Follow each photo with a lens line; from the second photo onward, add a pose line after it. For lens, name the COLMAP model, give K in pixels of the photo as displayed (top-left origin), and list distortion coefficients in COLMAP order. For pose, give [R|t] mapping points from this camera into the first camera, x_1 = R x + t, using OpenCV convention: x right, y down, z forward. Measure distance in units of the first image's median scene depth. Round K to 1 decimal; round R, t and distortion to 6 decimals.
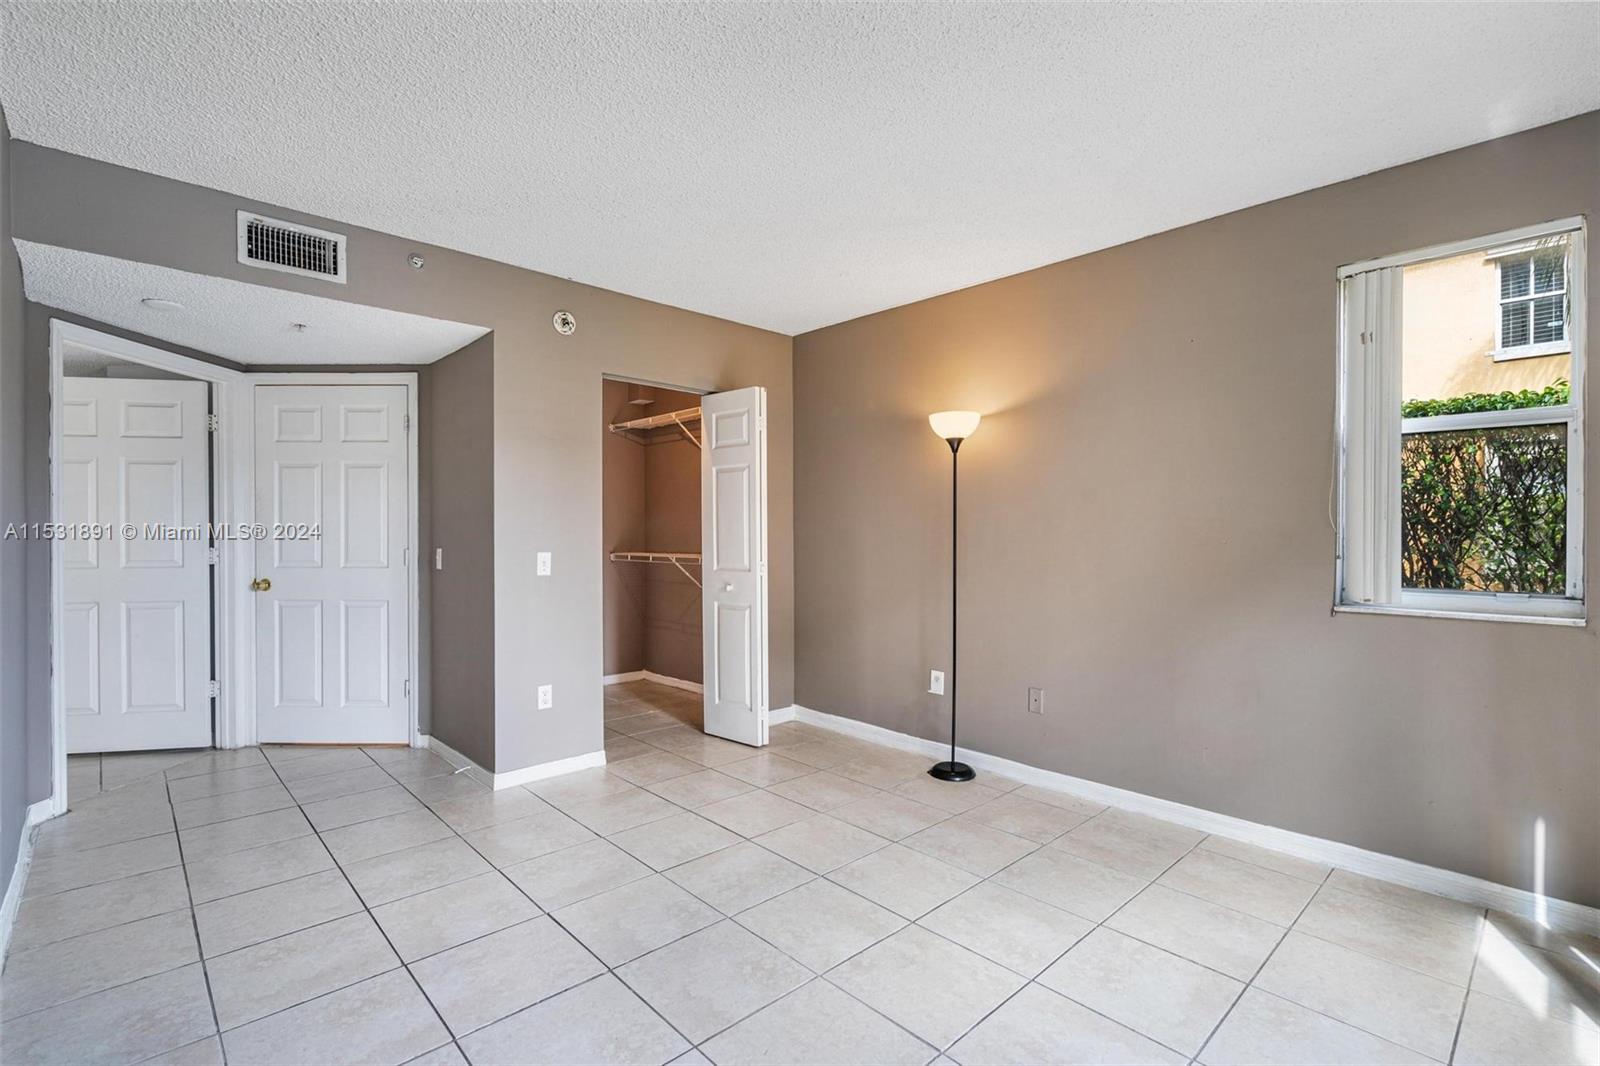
lens RADIAL K [[727.9, 0, 798.4], [0, 727.9, 538.1], [0, 0, 1]] dist [-0.006050, 0.004096]
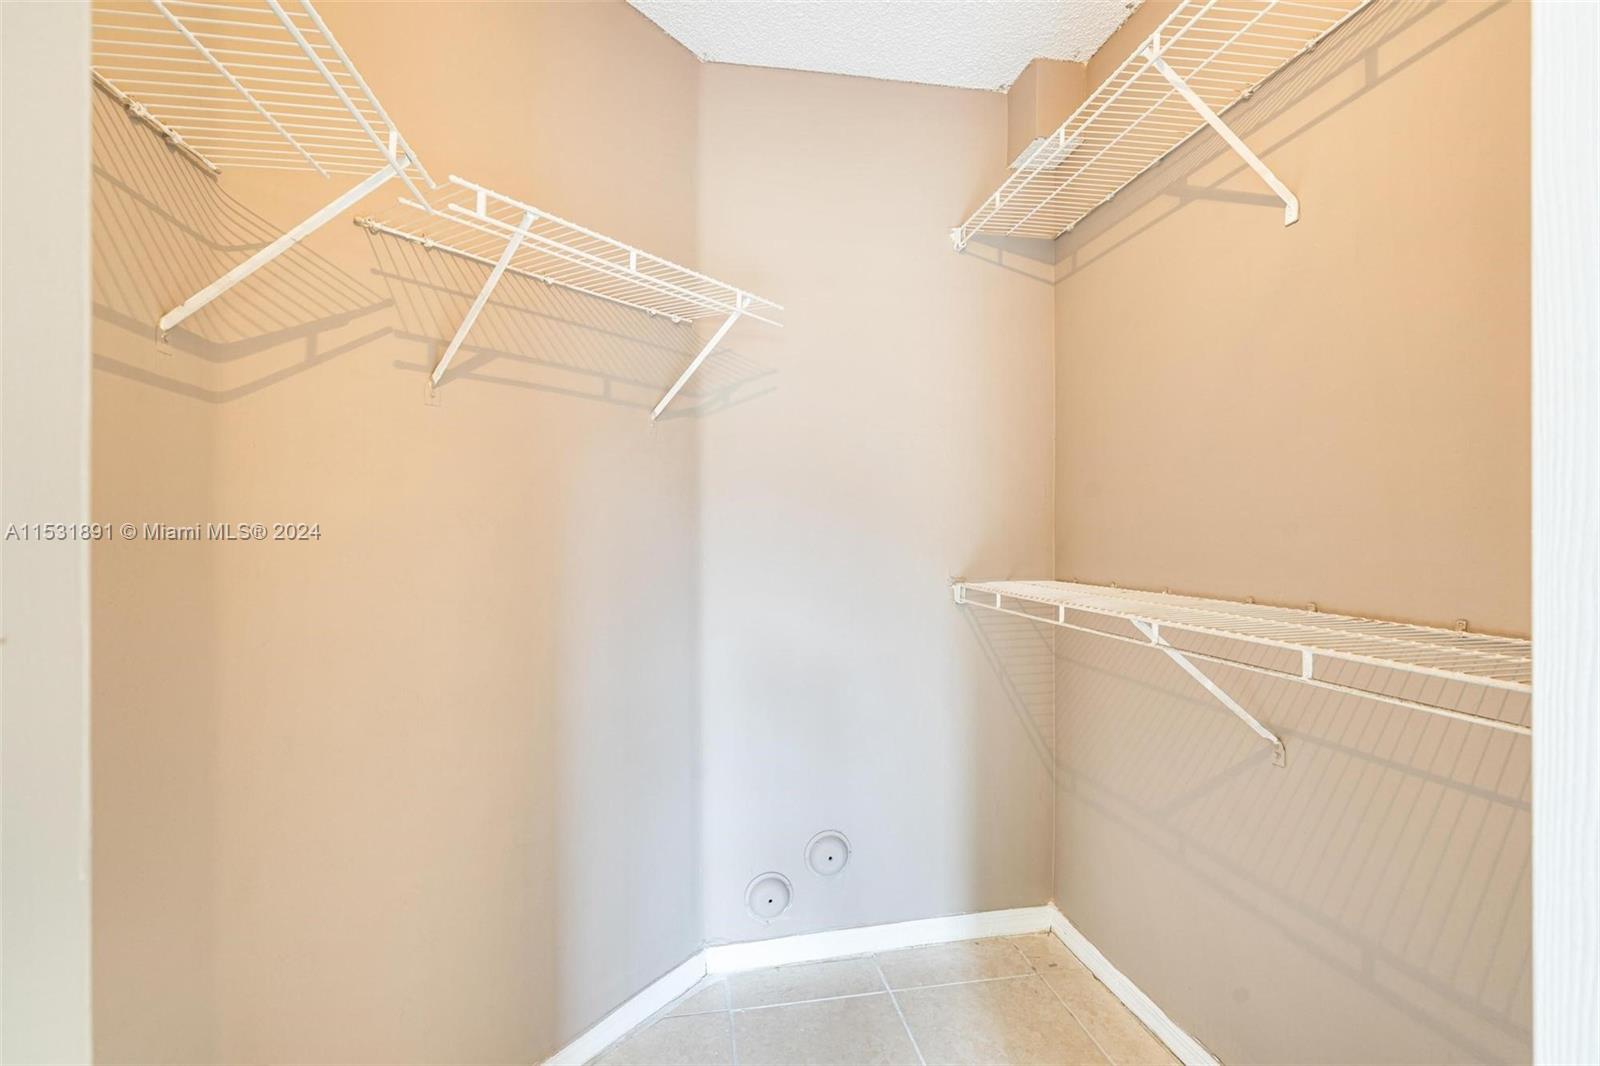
lens RADIAL K [[727.9, 0, 794.3], [0, 727.9, 538.3], [0, 0, 1]] dist [-0.006050, 0.004096]
pose [[0.829740, 0.010803, -0.558046, -0.120987], [-0.012053, 0.999926, 0.001436, -0.000743], [0.558020, 0.005534, 0.829809, 0.651682]]
